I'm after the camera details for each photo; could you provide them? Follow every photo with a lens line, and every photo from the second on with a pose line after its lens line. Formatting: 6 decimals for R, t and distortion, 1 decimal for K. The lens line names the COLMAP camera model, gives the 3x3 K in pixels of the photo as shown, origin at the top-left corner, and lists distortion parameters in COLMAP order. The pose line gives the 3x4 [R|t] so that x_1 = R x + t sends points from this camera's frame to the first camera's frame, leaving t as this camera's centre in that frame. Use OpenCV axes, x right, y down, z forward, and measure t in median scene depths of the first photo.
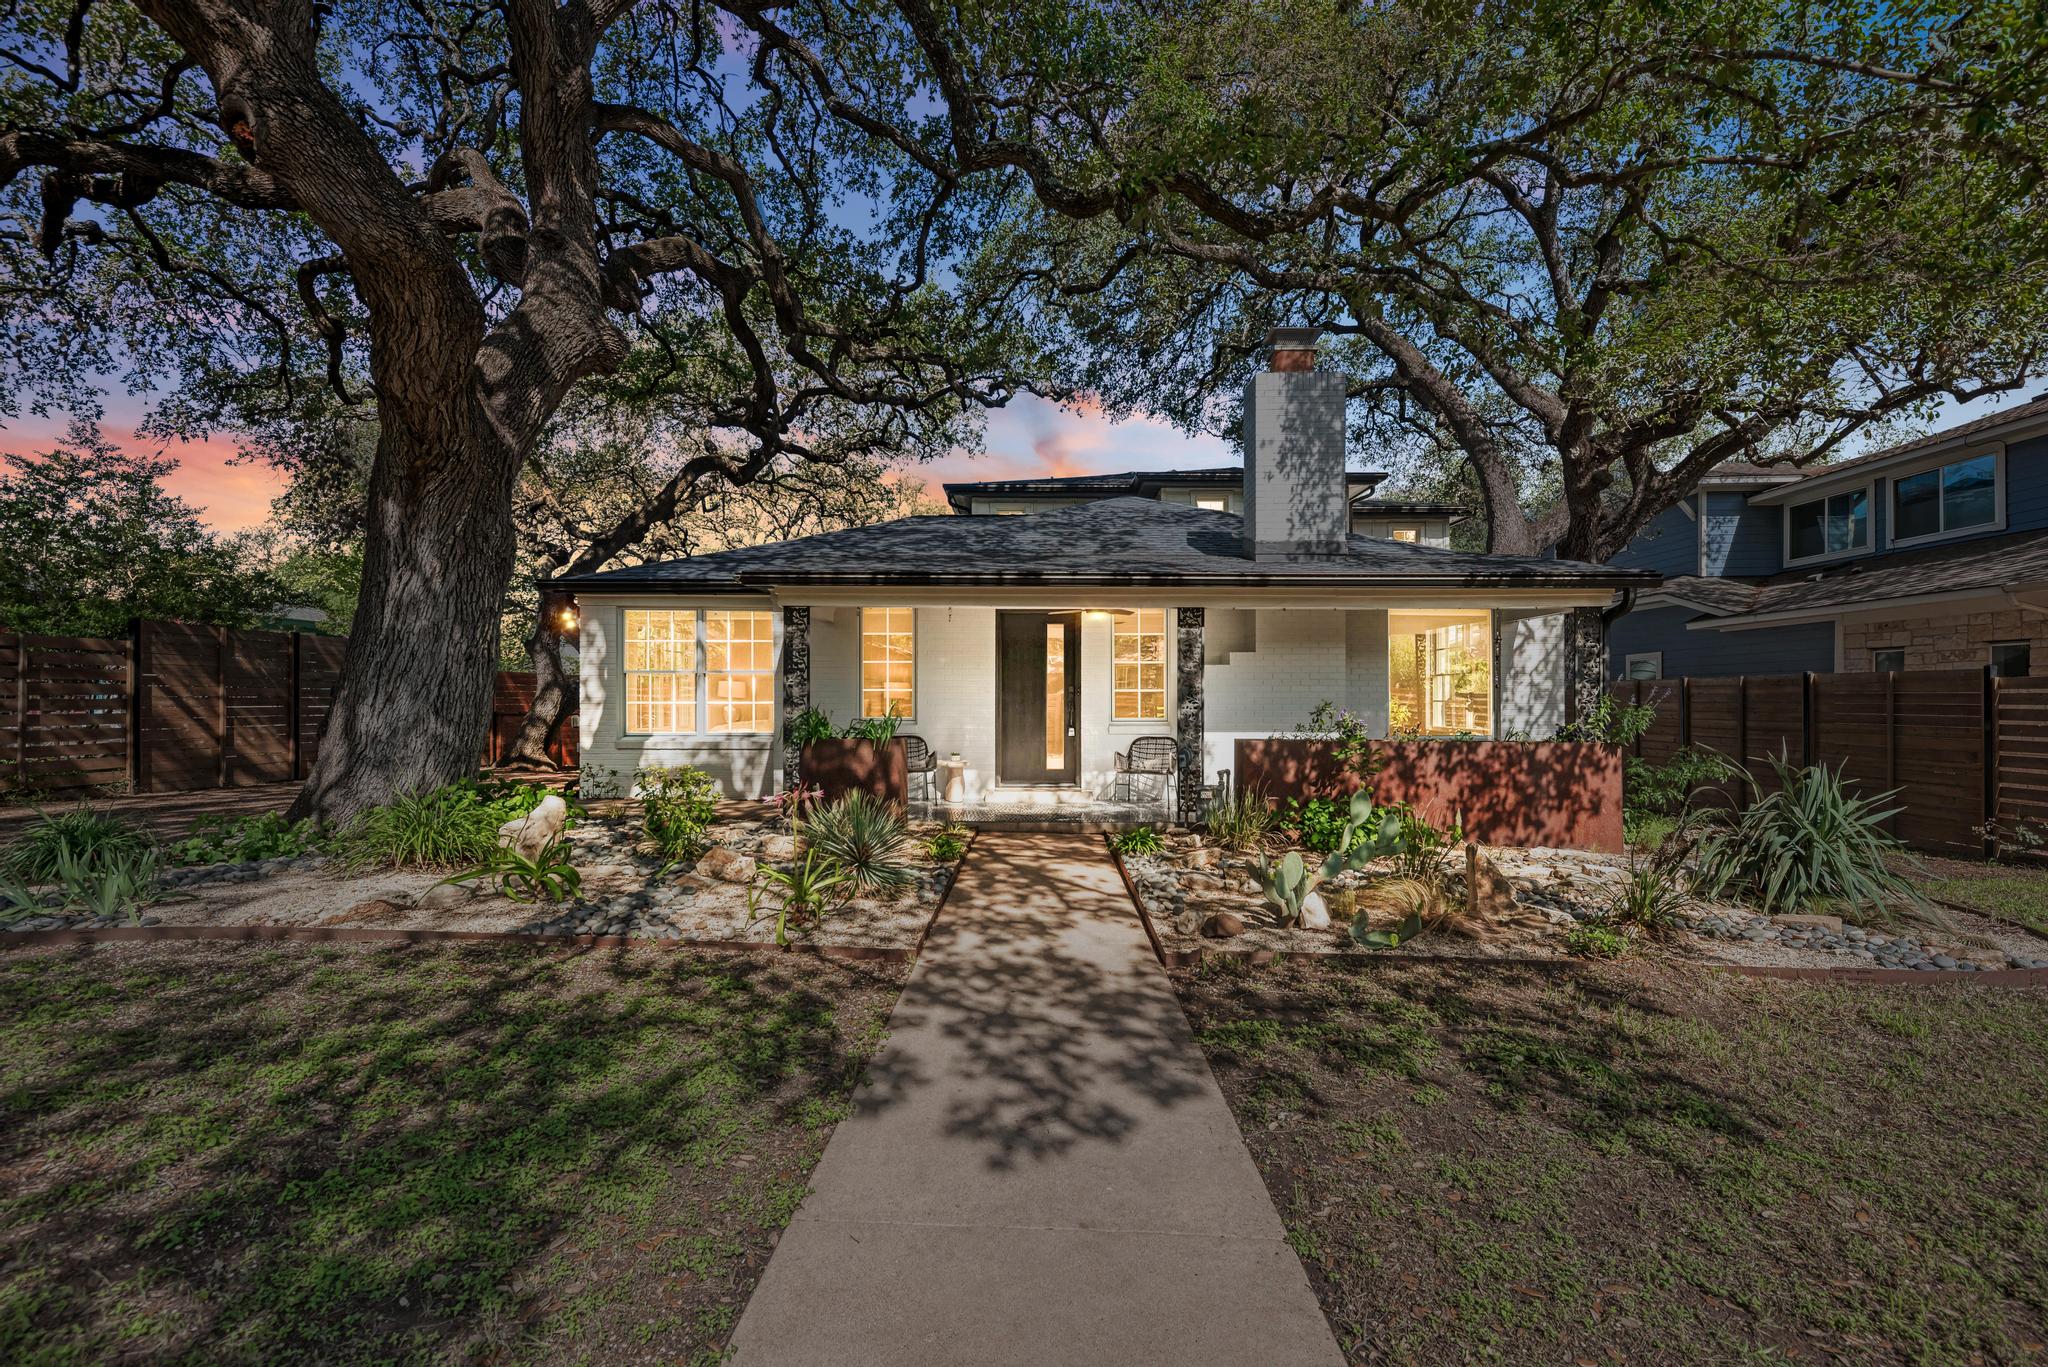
lens RADIAL K [[942.2, 0, 1024.0], [0, 942.2, 683.5], [0, 0, 1]] dist [0.034771, 0.000099]
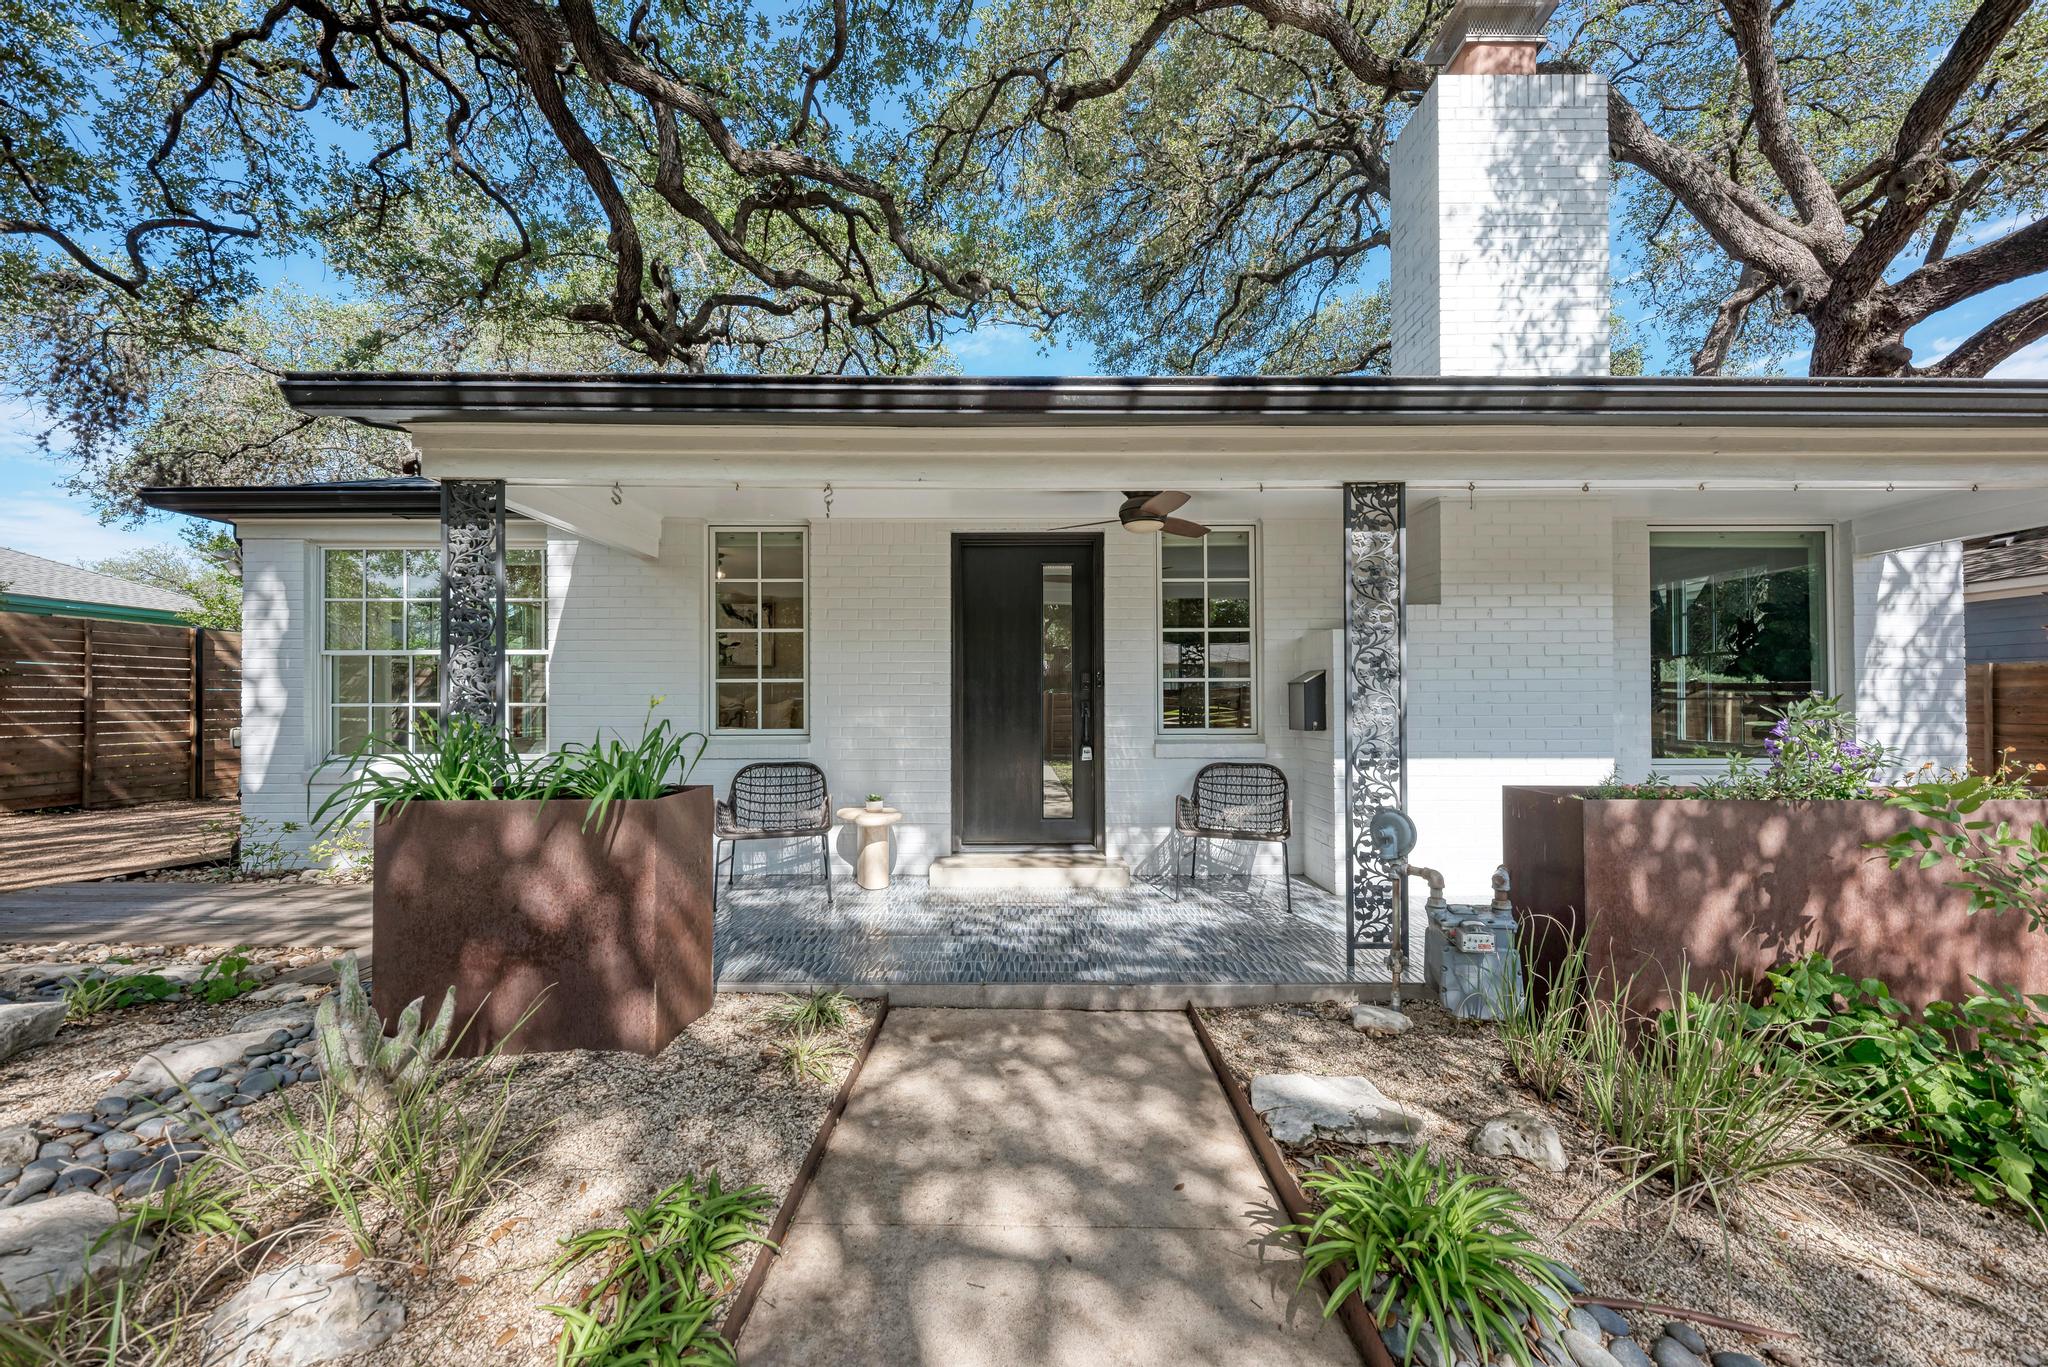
lens RADIAL K [[743.6, 0, 1033.4], [0, 743.6, 694.9], [0, 0, 1]] dist [0.000434, -0.006539]
pose [[0.999861, -0.012427, 0.011120, 0.016422], [0.012109, 0.999529, 0.028188, 0.003781], [-0.011465, -0.028050, 0.999541, 0.639893]]
